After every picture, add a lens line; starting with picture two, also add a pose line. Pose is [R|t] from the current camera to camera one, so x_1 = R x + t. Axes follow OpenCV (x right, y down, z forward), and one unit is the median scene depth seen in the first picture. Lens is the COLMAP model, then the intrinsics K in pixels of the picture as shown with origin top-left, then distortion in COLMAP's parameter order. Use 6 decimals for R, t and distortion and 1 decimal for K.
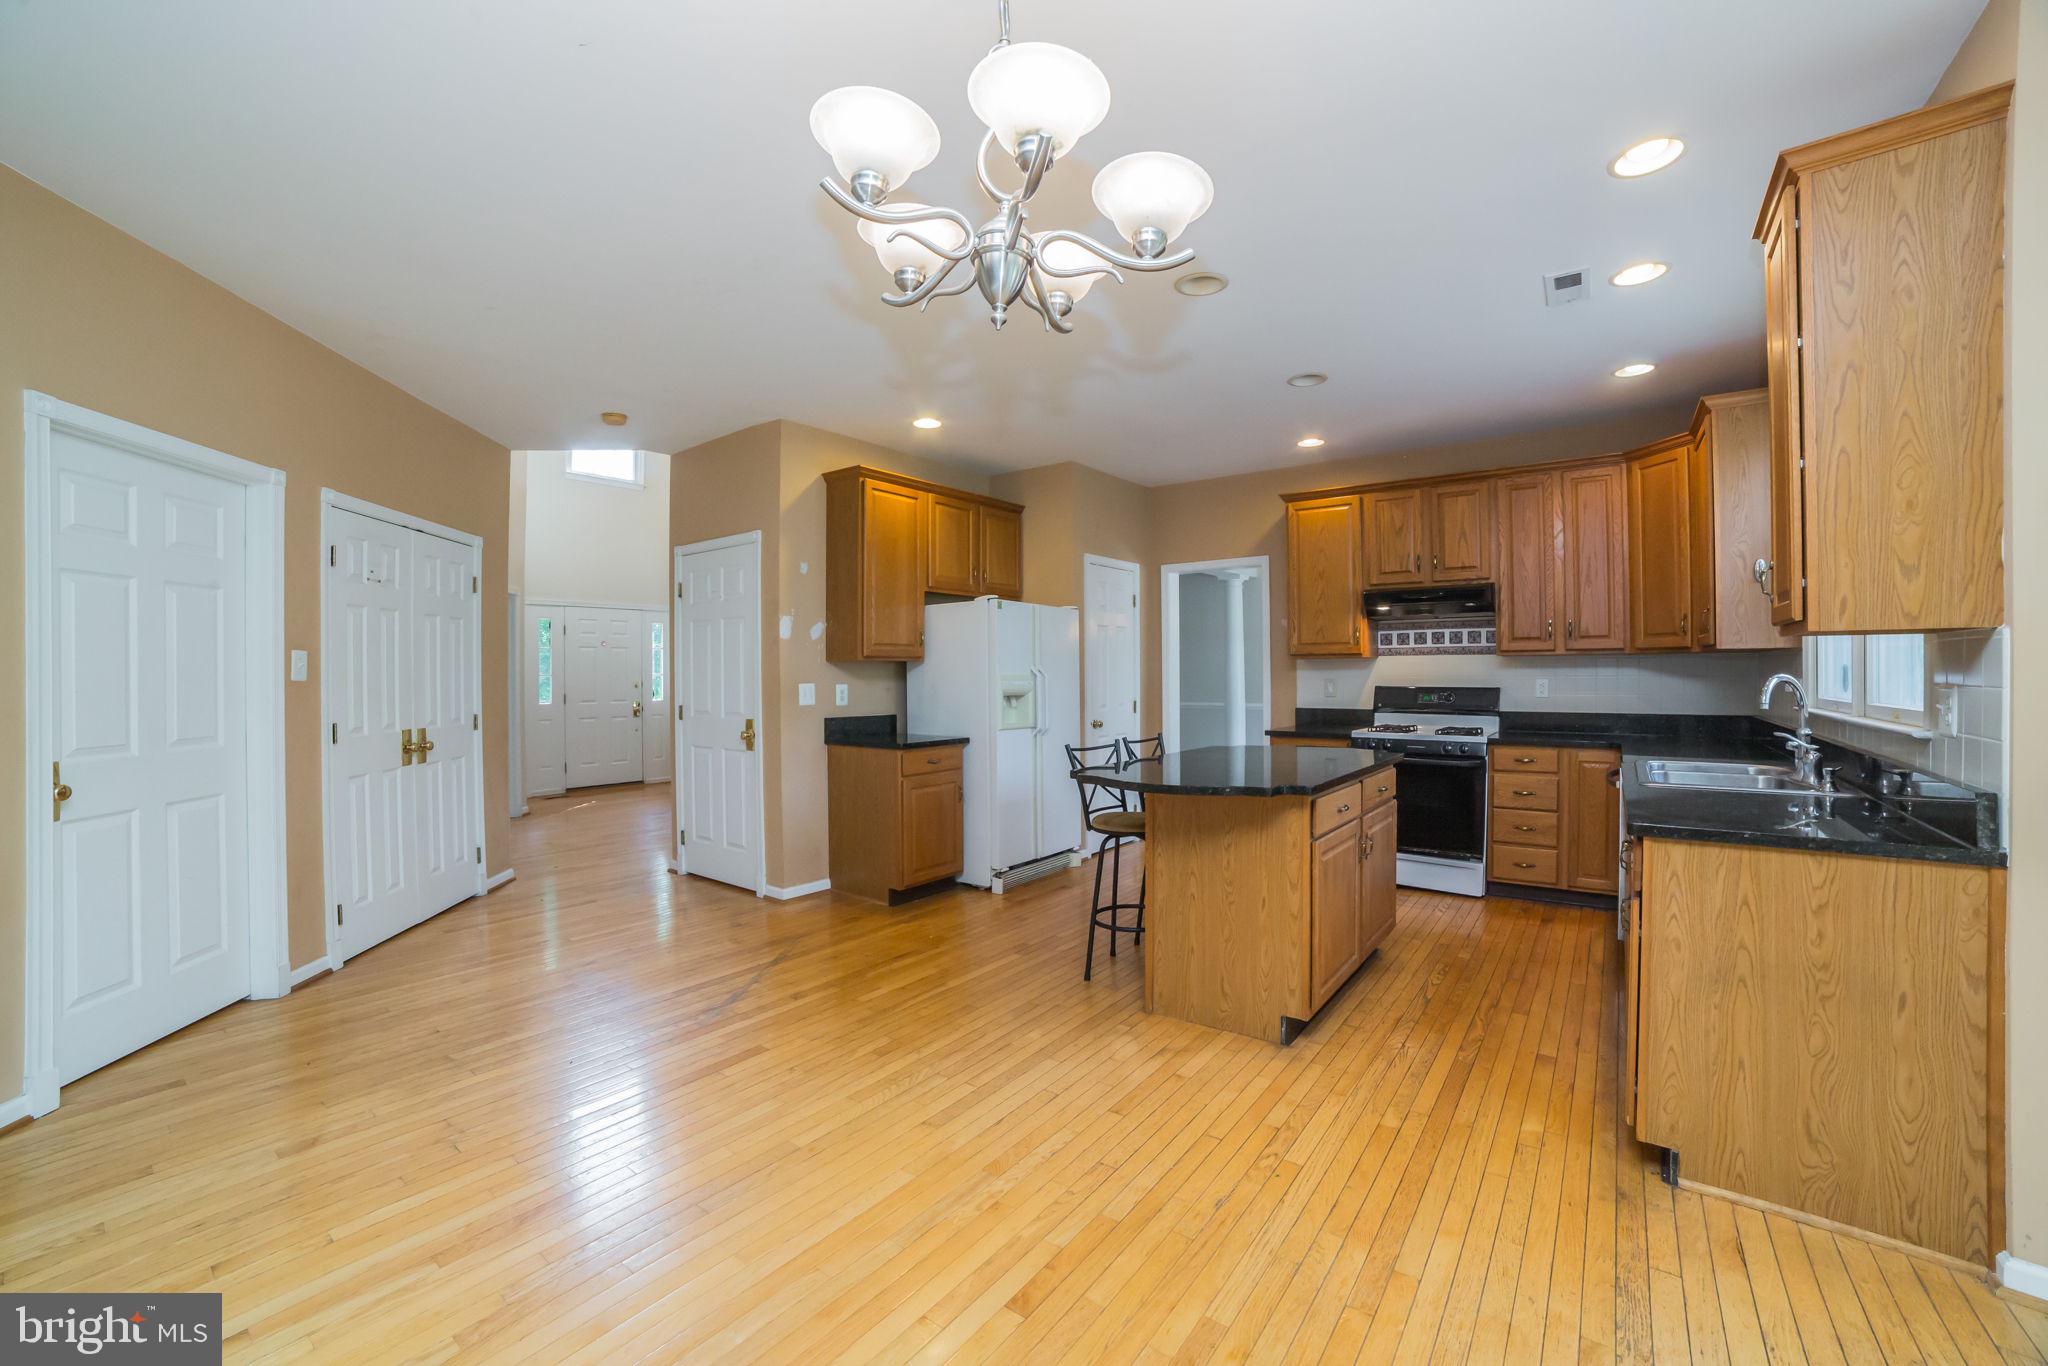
lens RADIAL K [[837.8, 0, 1018.0], [0, 837.8, 674.1], [0, 0, 1]] dist [-0.046208, 0.000404]
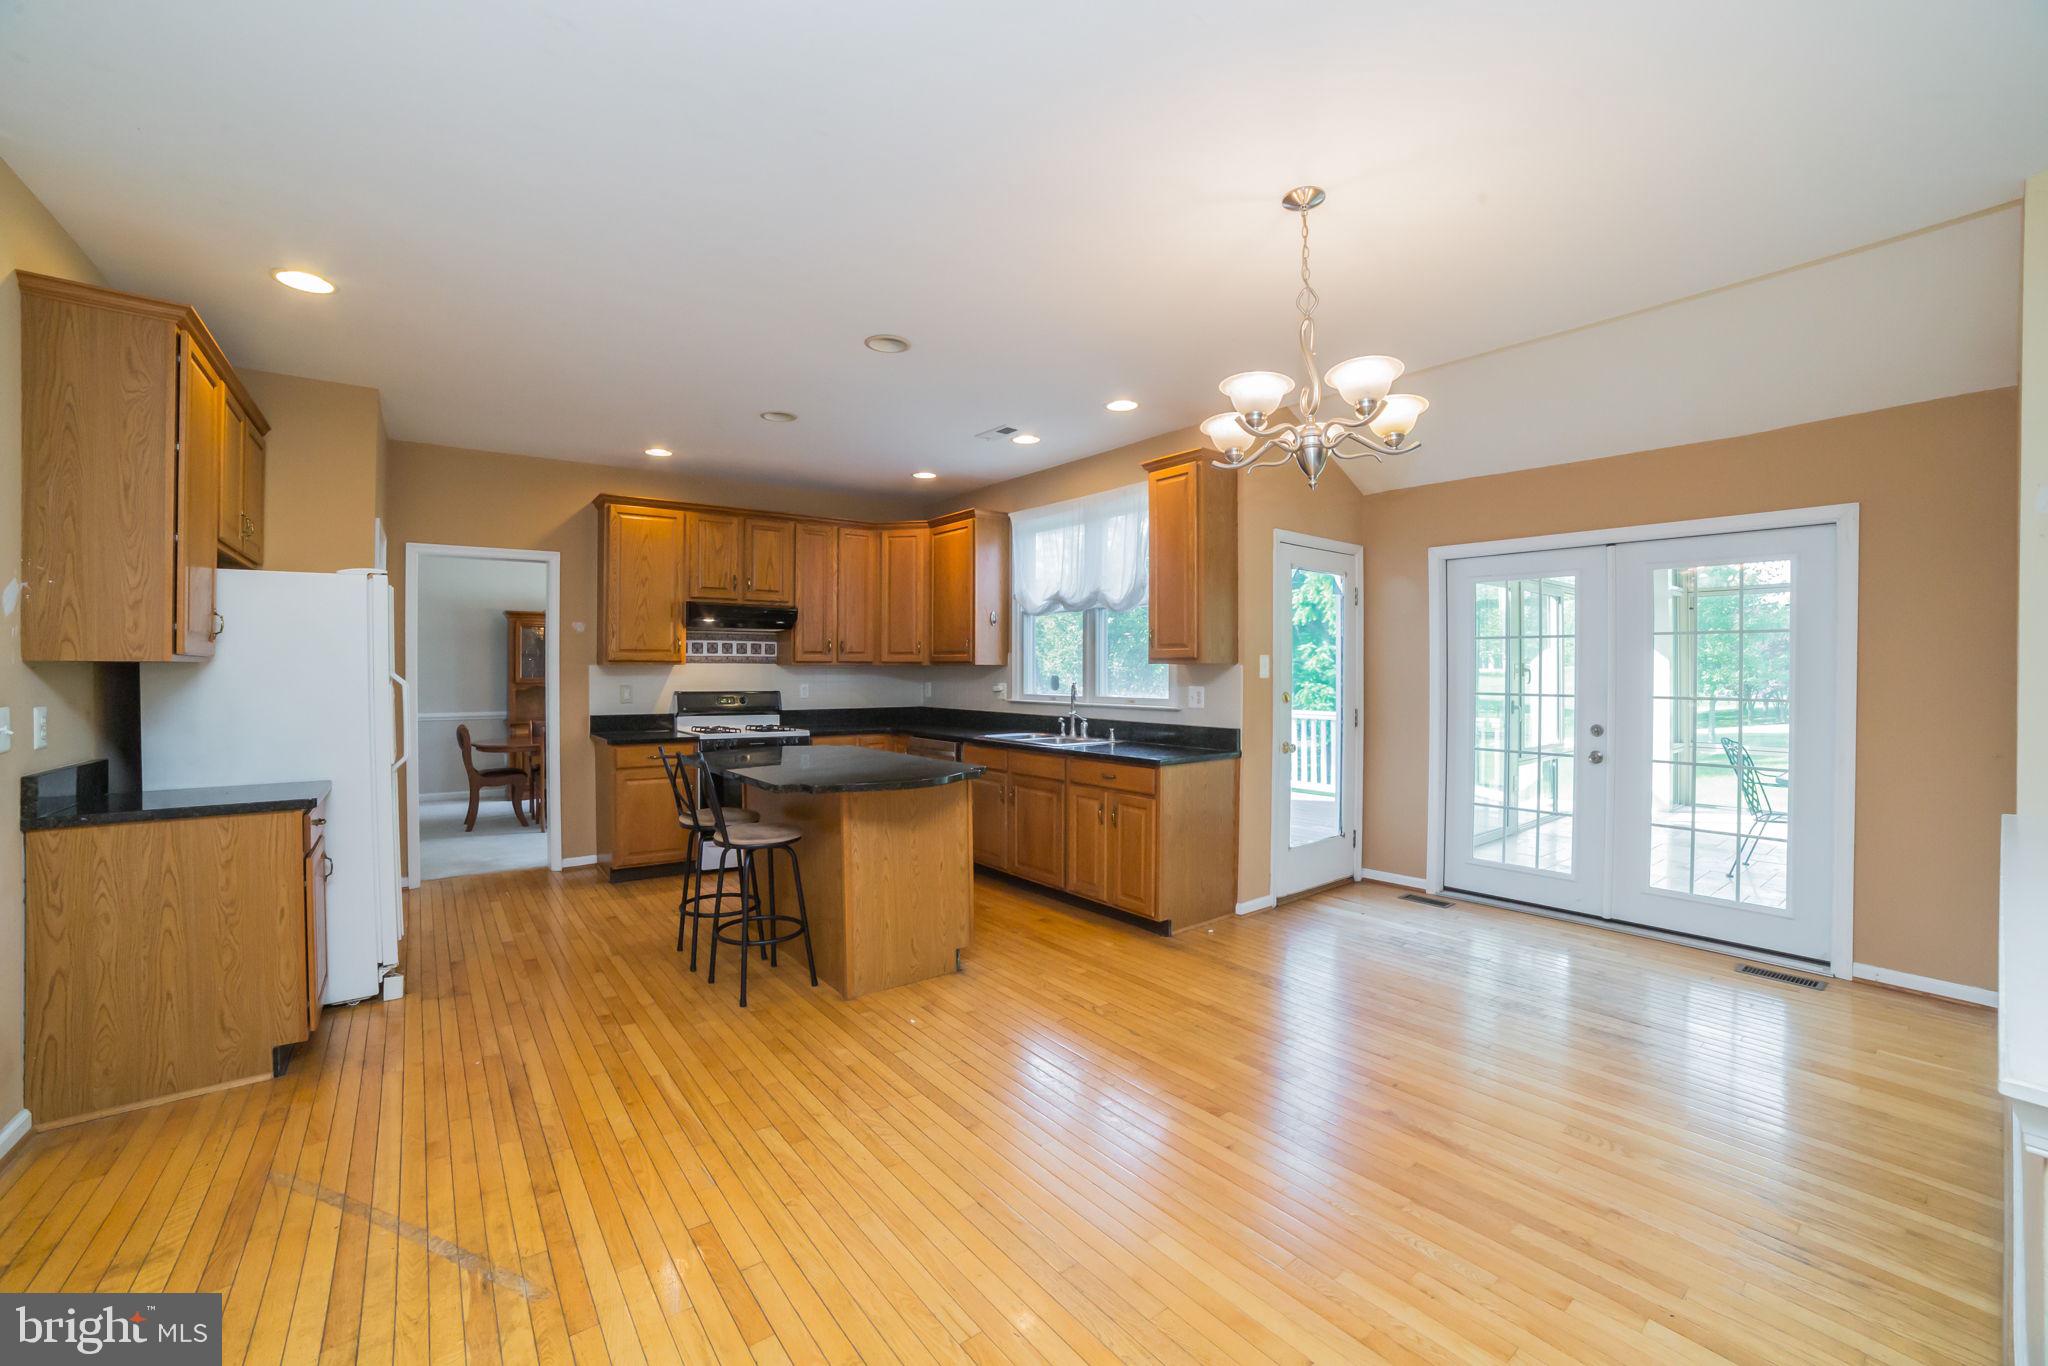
lens RADIAL K [[837.8, 0, 1018.0], [0, 837.8, 674.1], [0, 0, 1]] dist [-0.046208, 0.000404]
pose [[0.282851, 0.000218, 0.959164, -0.506275], [0.001464, 0.999999, -0.000659, -0.007157], [-0.959163, 0.001591, 0.282851, 0.305642]]
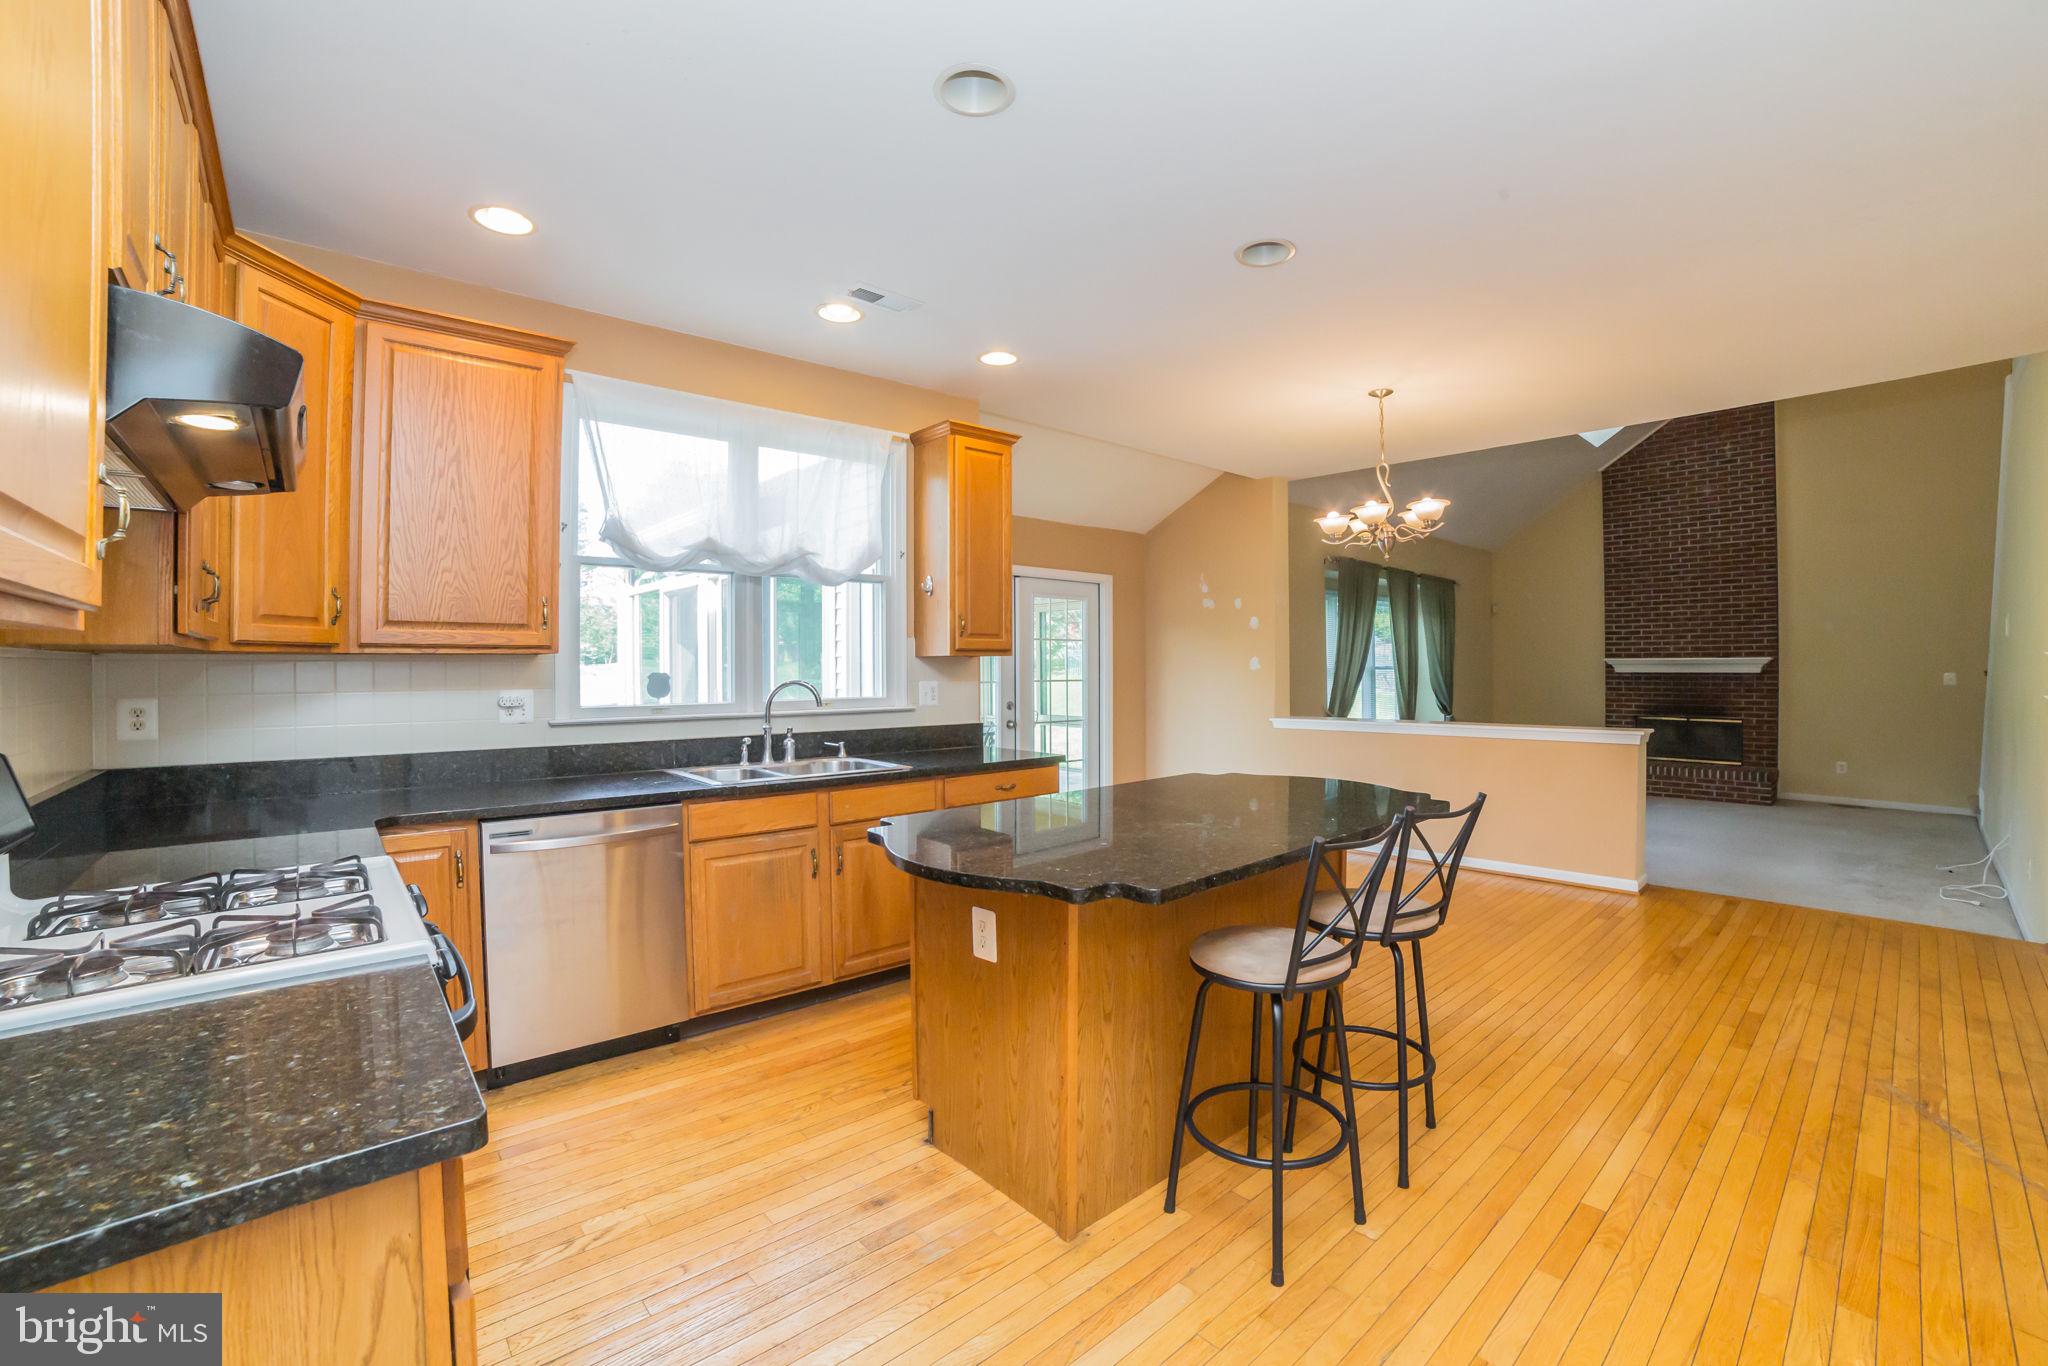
lens RADIAL K [[837.8, 0, 1018.0], [0, 837.8, 674.1], [0, 0, 1]] dist [-0.046208, 0.000404]
pose [[-0.975126, 0.001564, 0.221645, 0.134247], [0.004355, 0.999917, 0.012103, -0.011134], [-0.221608, 0.012768, -0.975052, 1.127405]]
